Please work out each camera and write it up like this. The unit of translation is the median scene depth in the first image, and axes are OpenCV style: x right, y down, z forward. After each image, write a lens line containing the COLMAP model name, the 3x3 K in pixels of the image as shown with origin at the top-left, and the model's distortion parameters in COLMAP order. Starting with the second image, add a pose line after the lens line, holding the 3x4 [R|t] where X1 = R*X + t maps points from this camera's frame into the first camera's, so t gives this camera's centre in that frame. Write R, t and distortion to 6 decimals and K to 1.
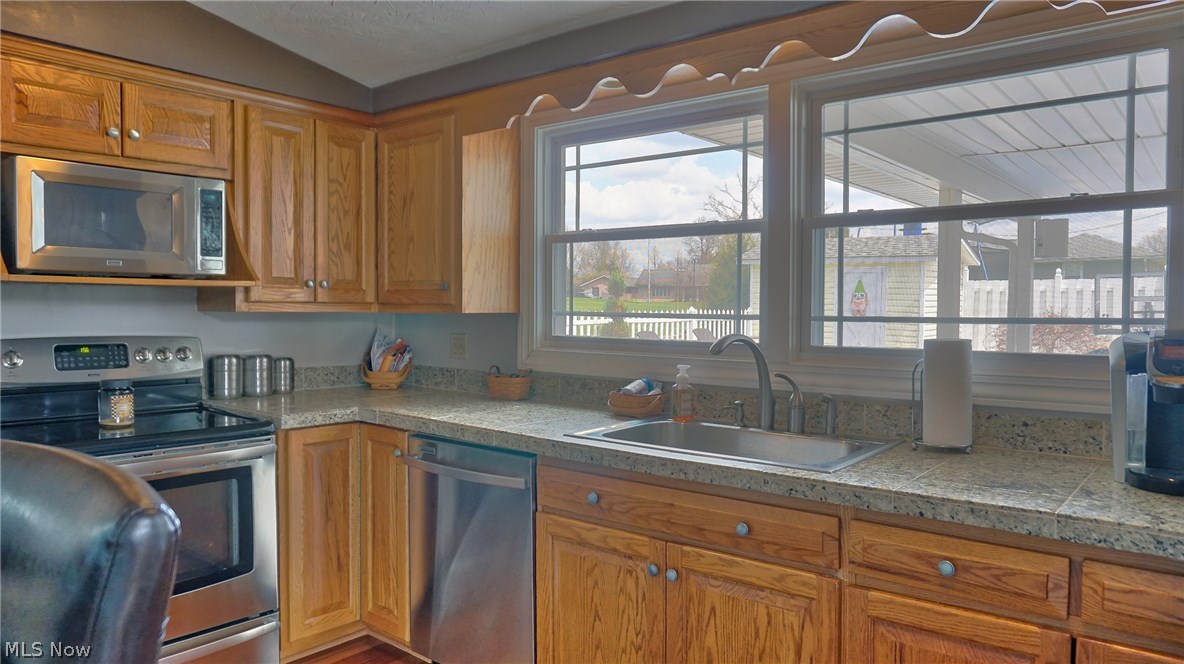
lens RADIAL K [[801.0, 0, 595.4], [0, 801.0, 334.0], [0, 0, 1]] dist [-0.046434, 0.035016]
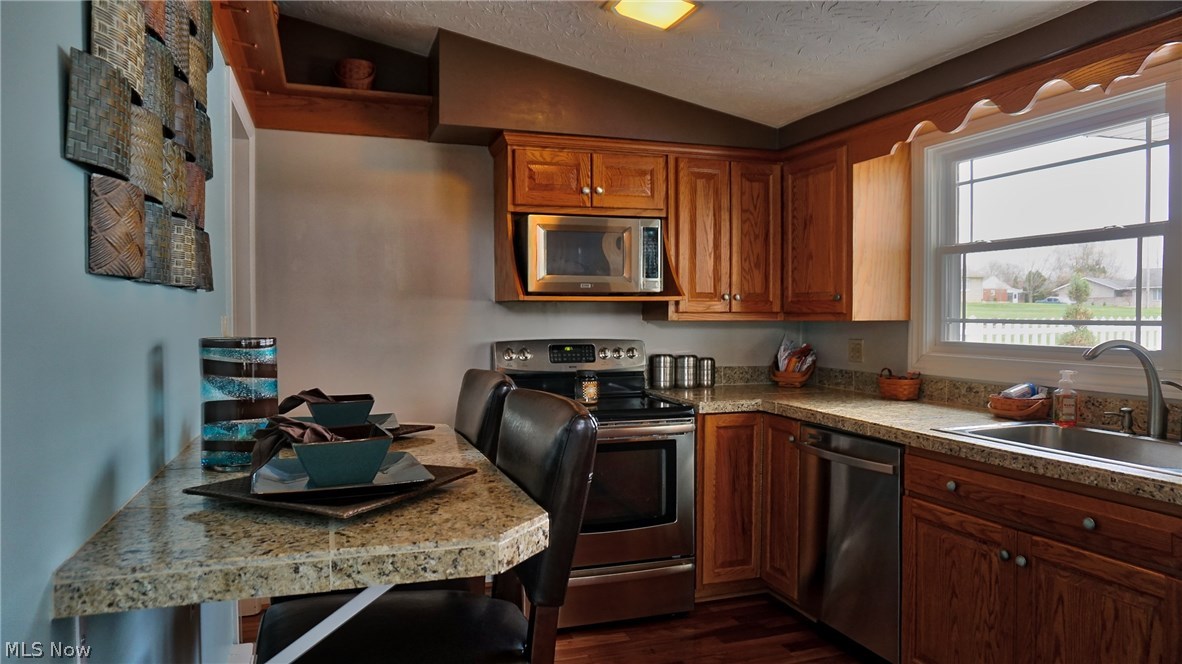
lens RADIAL K [[799.6, 0, 583.2], [0, 799.6, 334.8], [0, 0, 1]] dist [-0.046434, 0.035016]
pose [[0.847437, 0.004619, -0.530876, 0.116701], [-0.010030, 0.999923, -0.007311, 0.006381], [0.530801, 0.011521, 0.847418, -0.166307]]
